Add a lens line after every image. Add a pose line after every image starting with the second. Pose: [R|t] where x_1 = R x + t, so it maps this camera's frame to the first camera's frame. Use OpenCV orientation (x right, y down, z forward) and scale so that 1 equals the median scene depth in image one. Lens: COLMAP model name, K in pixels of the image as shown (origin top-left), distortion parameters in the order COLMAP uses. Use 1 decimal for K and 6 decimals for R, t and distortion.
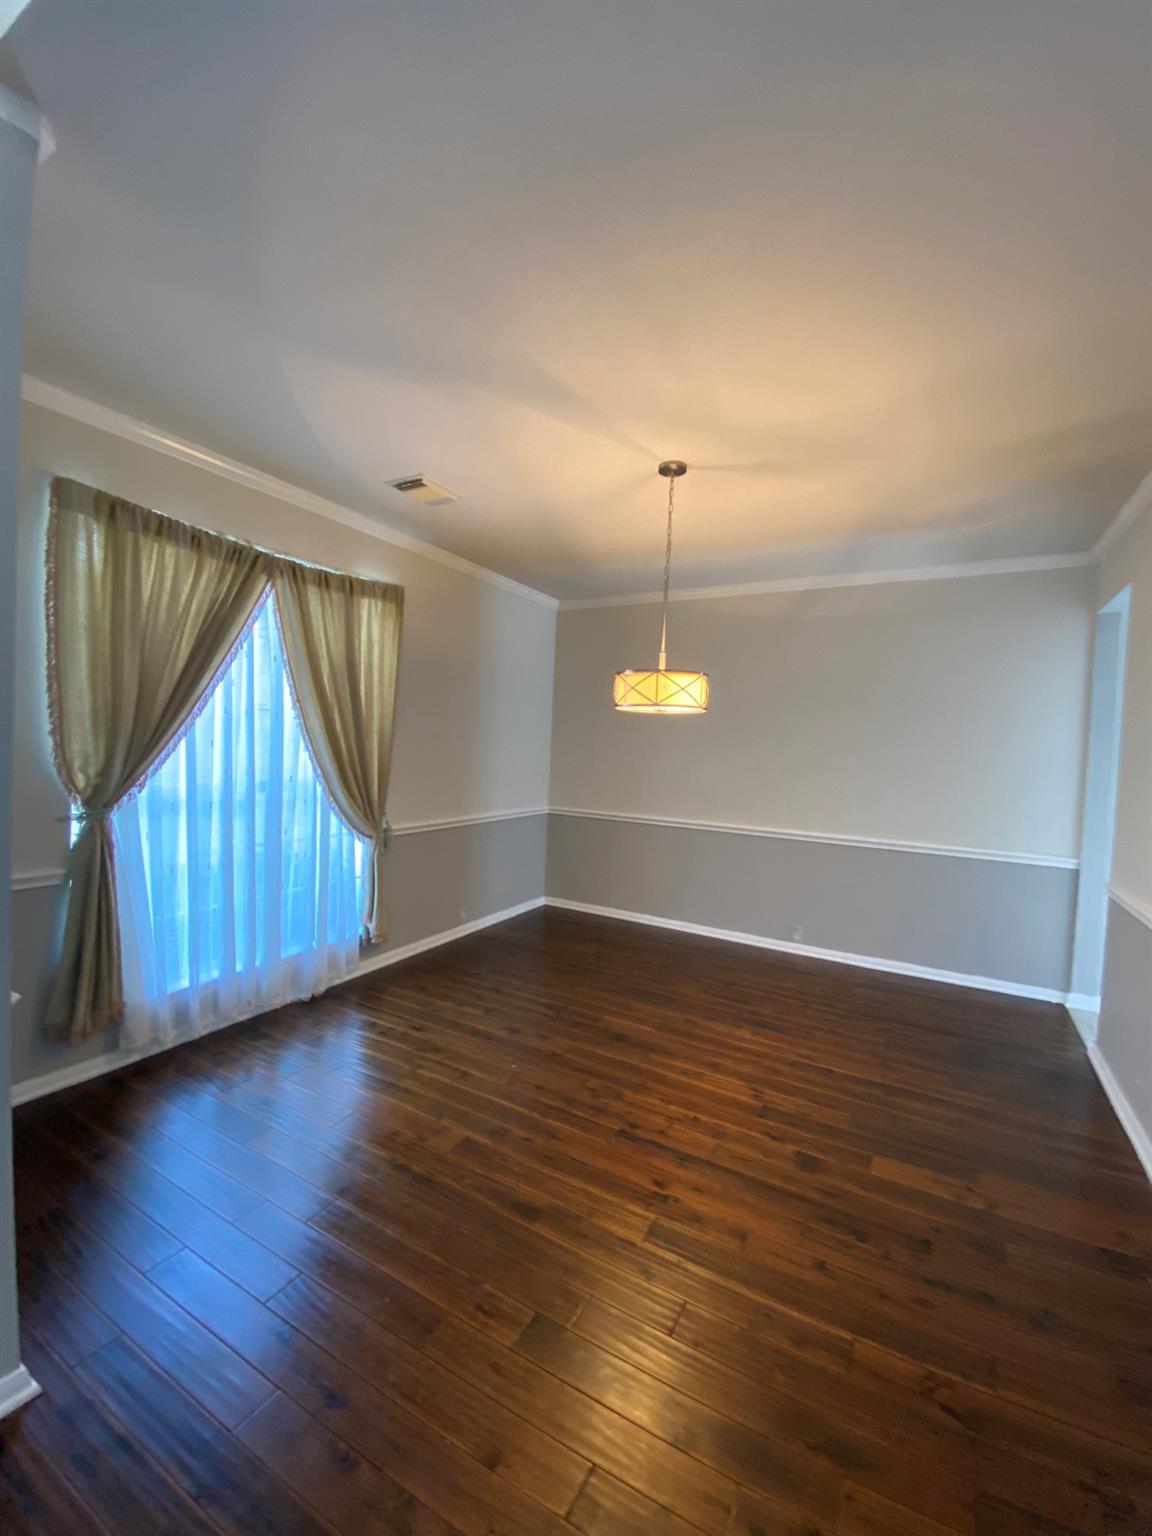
lens RADIAL K [[632.1, 0, 576.0], [0, 632.1, 768.0], [0, 0, 1]] dist [0.000067, -0.000689]
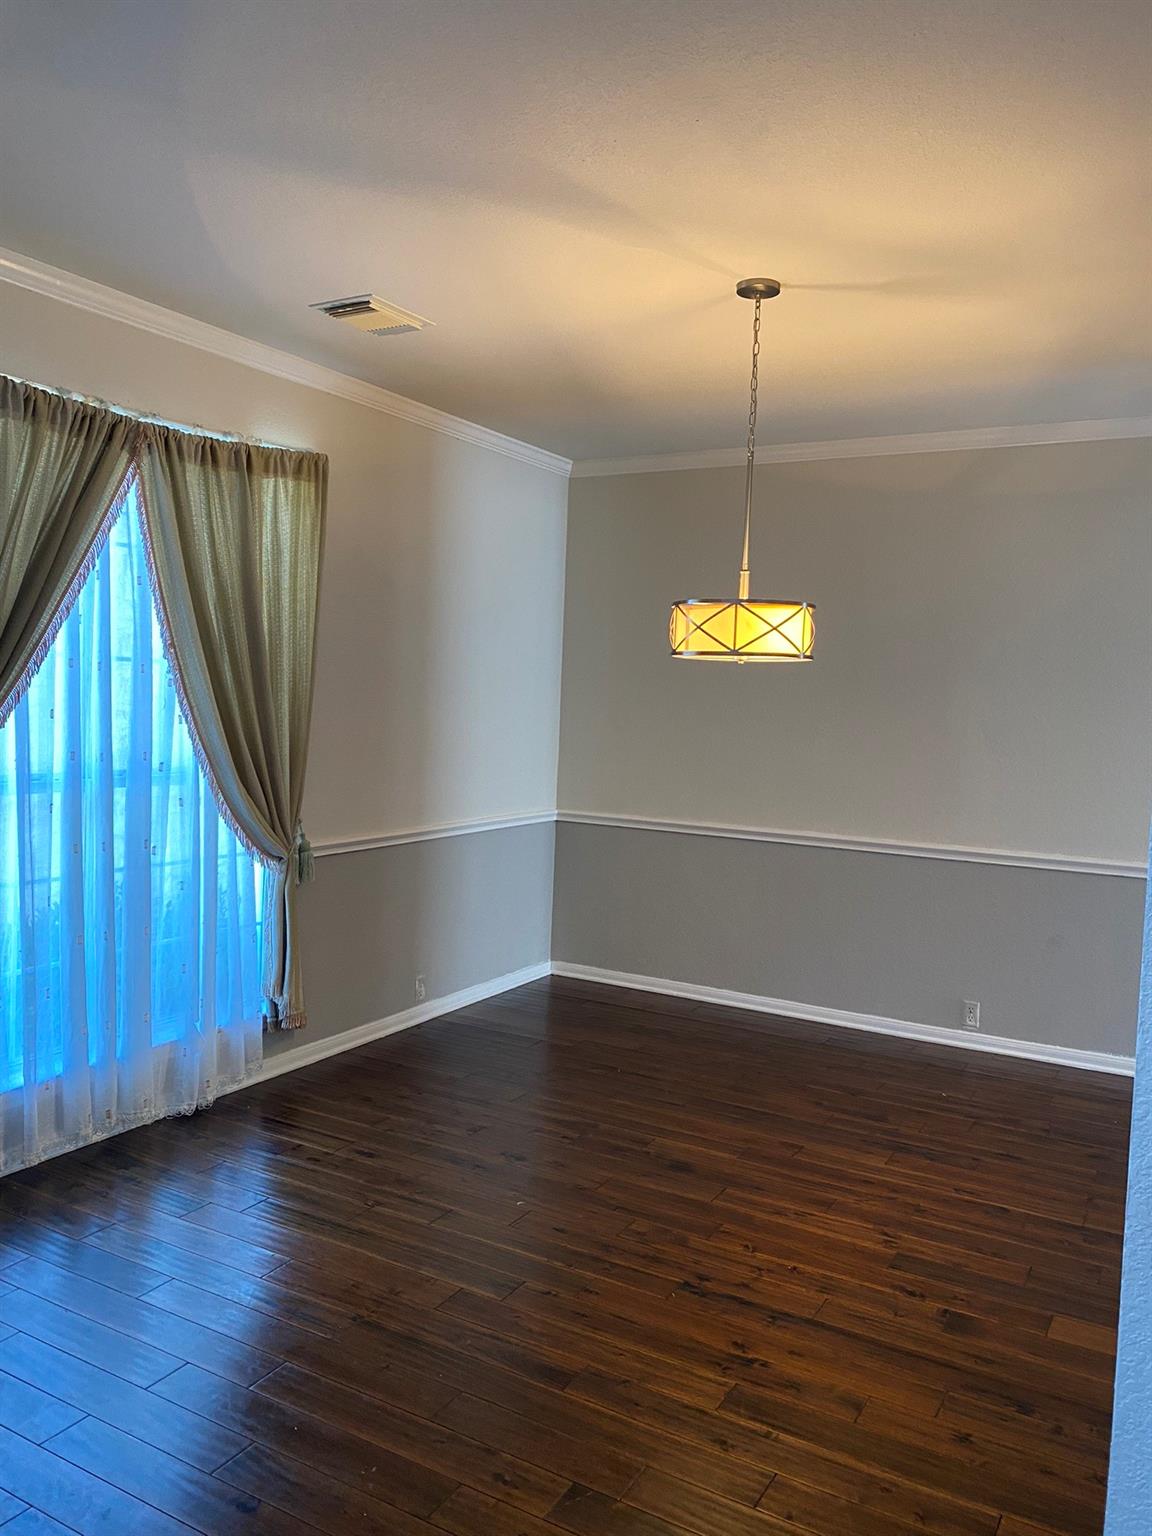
lens RADIAL K [[1167.9, 0, 576.0], [0, 1167.9, 768.0], [0, 0, 1]] dist [0.003834, -0.018599]
pose [[0.999889, -0.006837, -0.013265, -0.020251], [0.007172, 0.999652, 0.025388, -0.010404], [0.013087, -0.025481, 0.999590, -0.193890]]
